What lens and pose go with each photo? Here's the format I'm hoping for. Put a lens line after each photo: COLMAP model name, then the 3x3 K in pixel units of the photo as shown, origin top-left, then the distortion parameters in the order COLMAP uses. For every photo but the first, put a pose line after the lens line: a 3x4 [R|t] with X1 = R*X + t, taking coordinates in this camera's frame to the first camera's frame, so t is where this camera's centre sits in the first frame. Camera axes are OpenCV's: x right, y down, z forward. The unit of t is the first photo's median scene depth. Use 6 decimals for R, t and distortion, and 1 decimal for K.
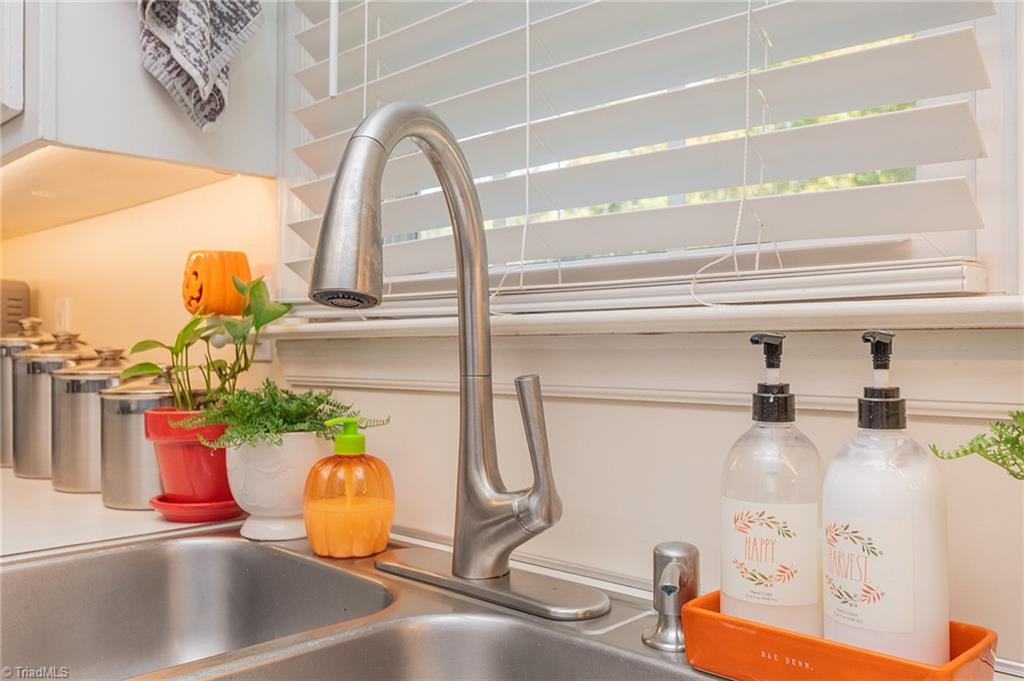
lens RADIAL K [[974.8, 0, 512.0], [0, 974.8, 340.5], [0, 0, 1]] dist [0.004510, 0.002638]
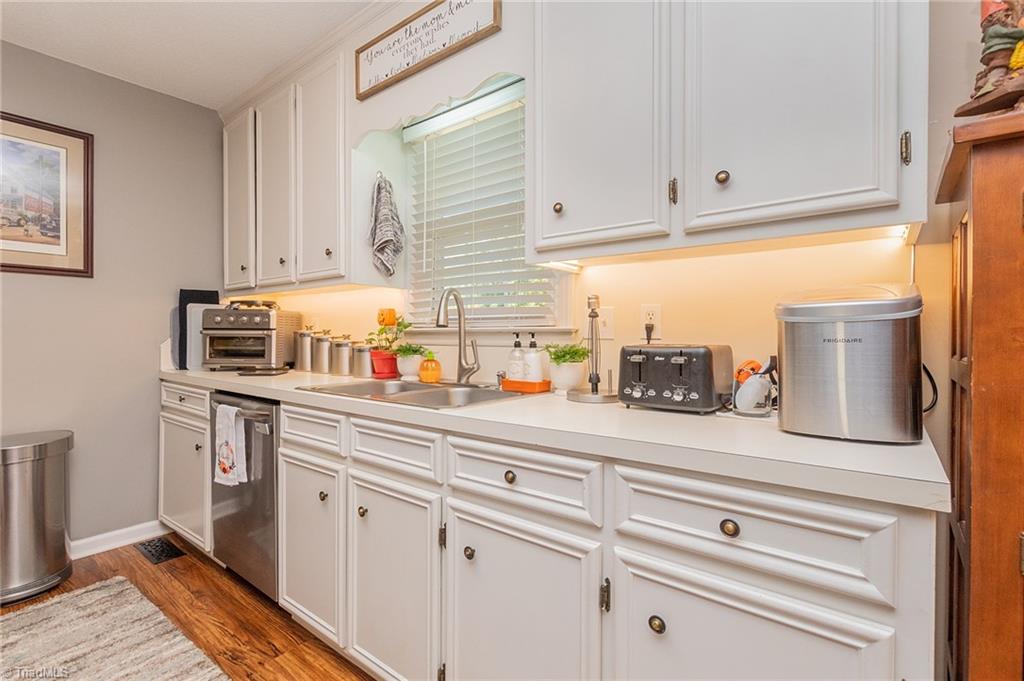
lens RADIAL K [[471.9, 0, 536.7], [0, 471.9, 335.2], [0, 0, 1]] dist [0.002412, -0.000459]
pose [[0.985333, 0.002646, 0.170619, -0.061527], [-0.004000, 0.999963, 0.007588, -0.007333], [-0.170593, -0.008159, 0.985308, -1.127828]]
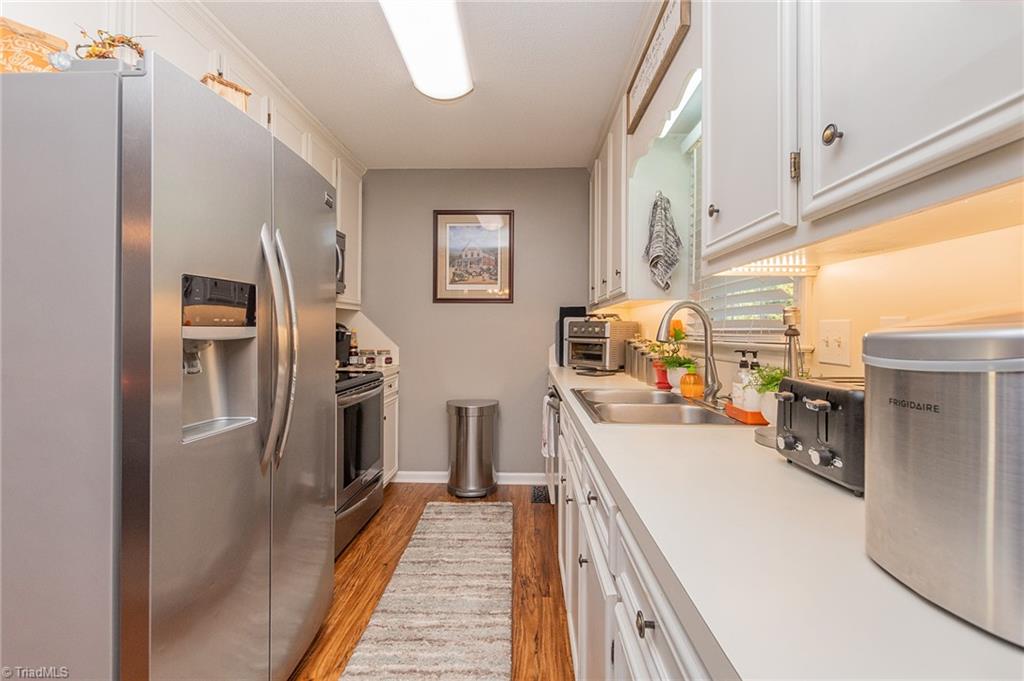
lens RADIAL K [[472.8, 0, 510.0], [0, 472.8, 324.8], [0, 0, 1]] dist [0.001023, 0.000132]
pose [[0.701510, -0.004958, -0.712642, 0.735720], [-0.001830, 0.999960, -0.008758, -0.071322], [0.712657, 0.007448, 0.701473, -0.968767]]
